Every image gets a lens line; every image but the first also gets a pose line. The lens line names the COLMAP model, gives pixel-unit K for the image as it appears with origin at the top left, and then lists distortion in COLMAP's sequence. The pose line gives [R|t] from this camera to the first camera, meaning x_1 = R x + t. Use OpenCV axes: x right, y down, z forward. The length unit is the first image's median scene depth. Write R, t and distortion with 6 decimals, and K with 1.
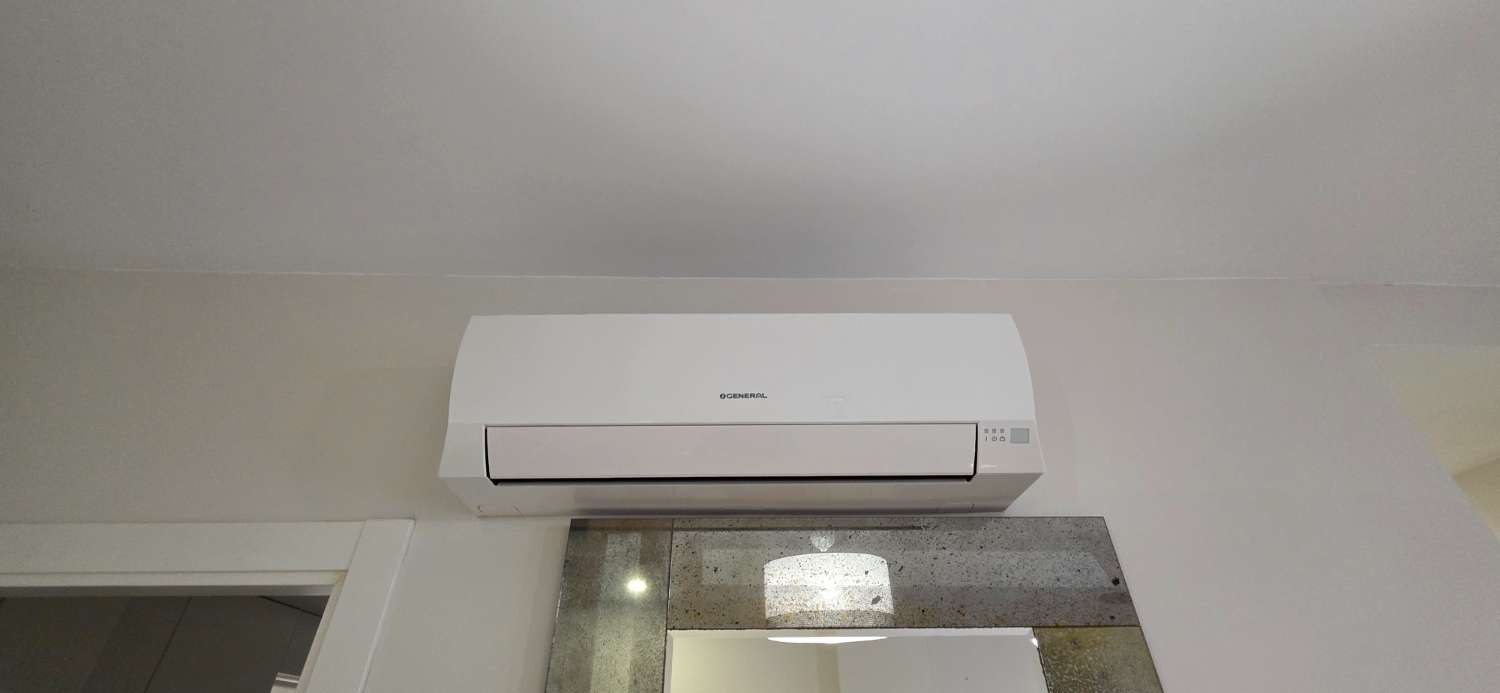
lens RADIAL K [[606.0, 0, 752.6], [0, 606.0, 337.8], [0, 0, 1]] dist [-0.001387, -0.000210]
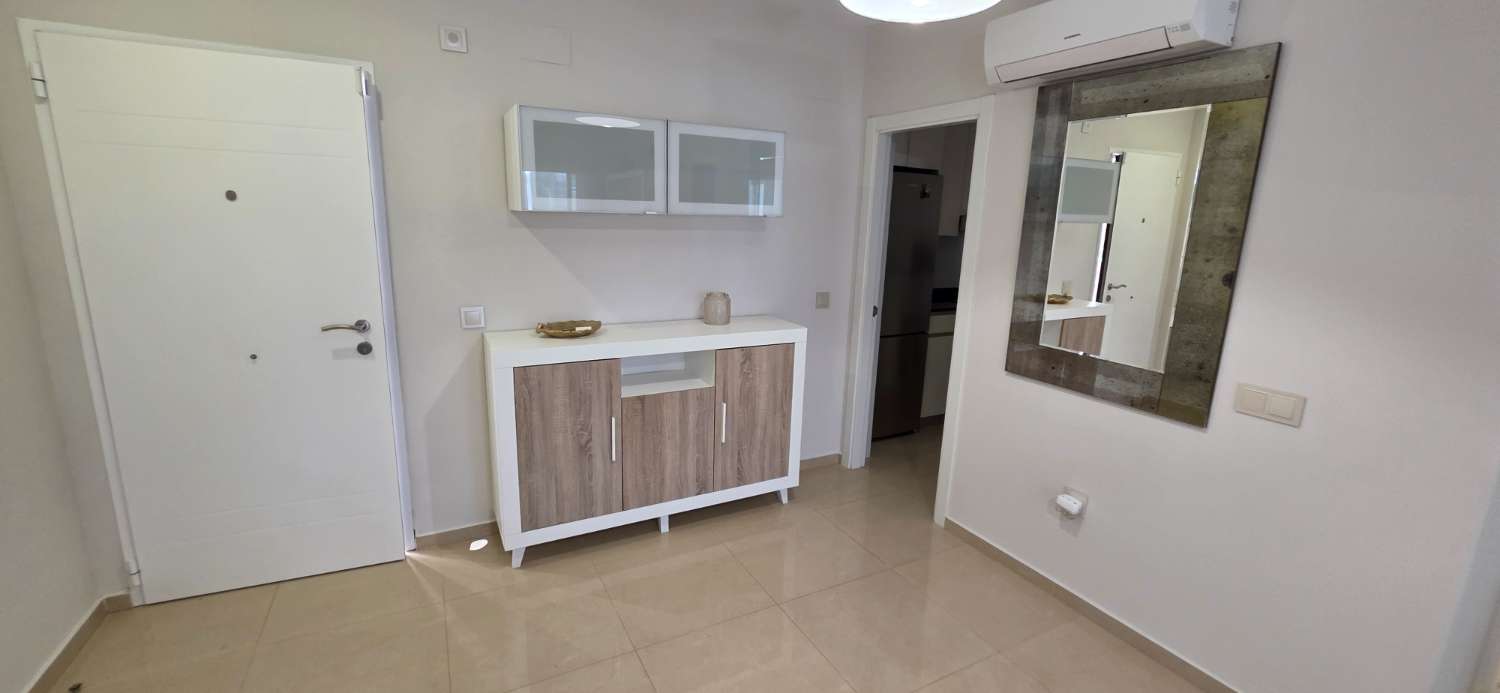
lens RADIAL K [[606.0, 0, 752.6], [0, 606.0, 337.8], [0, 0, 1]] dist [-0.001387, -0.000210]
pose [[0.474045, 0.198449, -0.857846, 1.738327], [0.455859, 0.778218, 0.431936, -0.620088], [0.753309, -0.595814, 0.278445, -1.484065]]
